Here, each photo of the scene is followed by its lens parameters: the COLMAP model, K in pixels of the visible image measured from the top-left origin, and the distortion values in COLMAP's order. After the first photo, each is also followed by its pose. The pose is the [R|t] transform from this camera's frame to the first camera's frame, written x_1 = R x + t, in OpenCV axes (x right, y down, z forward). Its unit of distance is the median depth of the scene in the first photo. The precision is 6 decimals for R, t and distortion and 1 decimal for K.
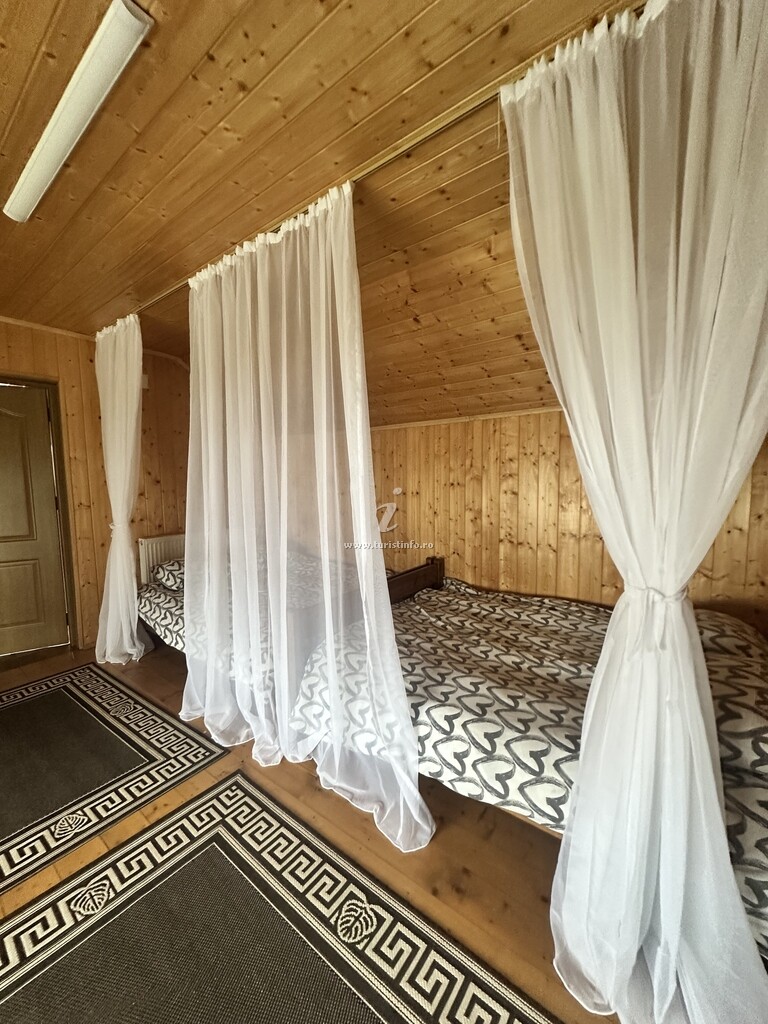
lens RADIAL K [[406.2, 0, 384.5], [0, 406.2, 511.1], [0, 0, 1]] dist [-0.001938, 0.000555]
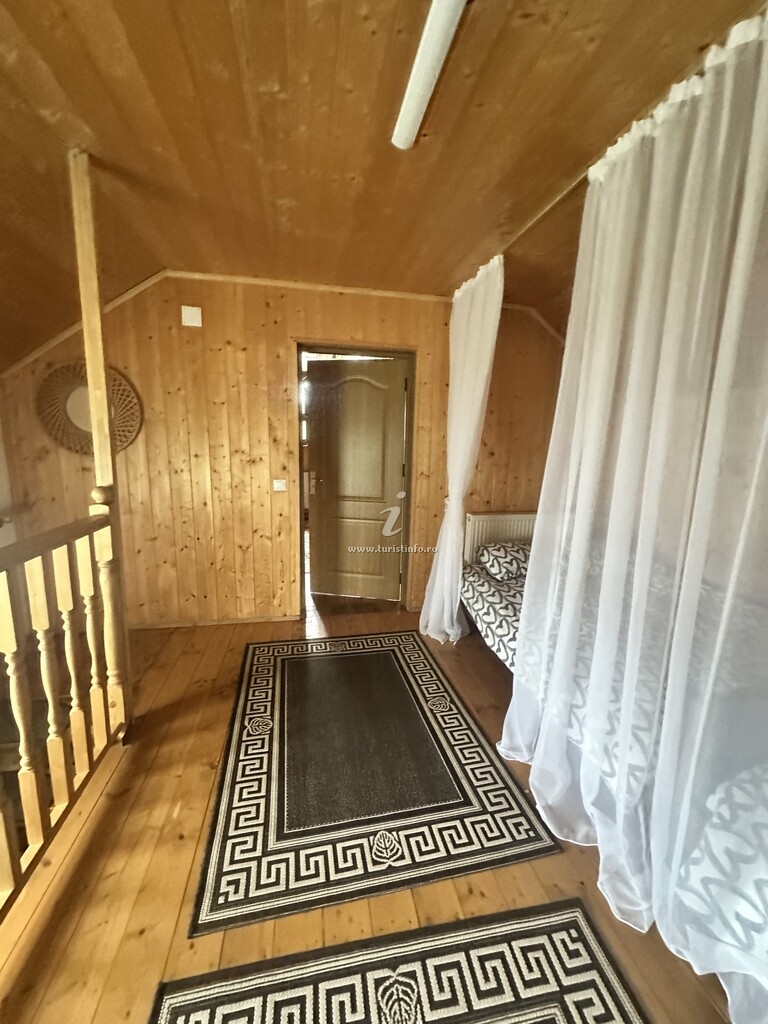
lens RADIAL K [[406.2, 0, 384.5], [0, 406.2, 511.1], [0, 0, 1]] dist [-0.001938, 0.000555]
pose [[0.751797, 0.147545, -0.642675, -0.223288], [-0.091652, 0.988566, 0.119740, -0.053309], [0.652994, -0.031118, 0.756724, 0.244999]]
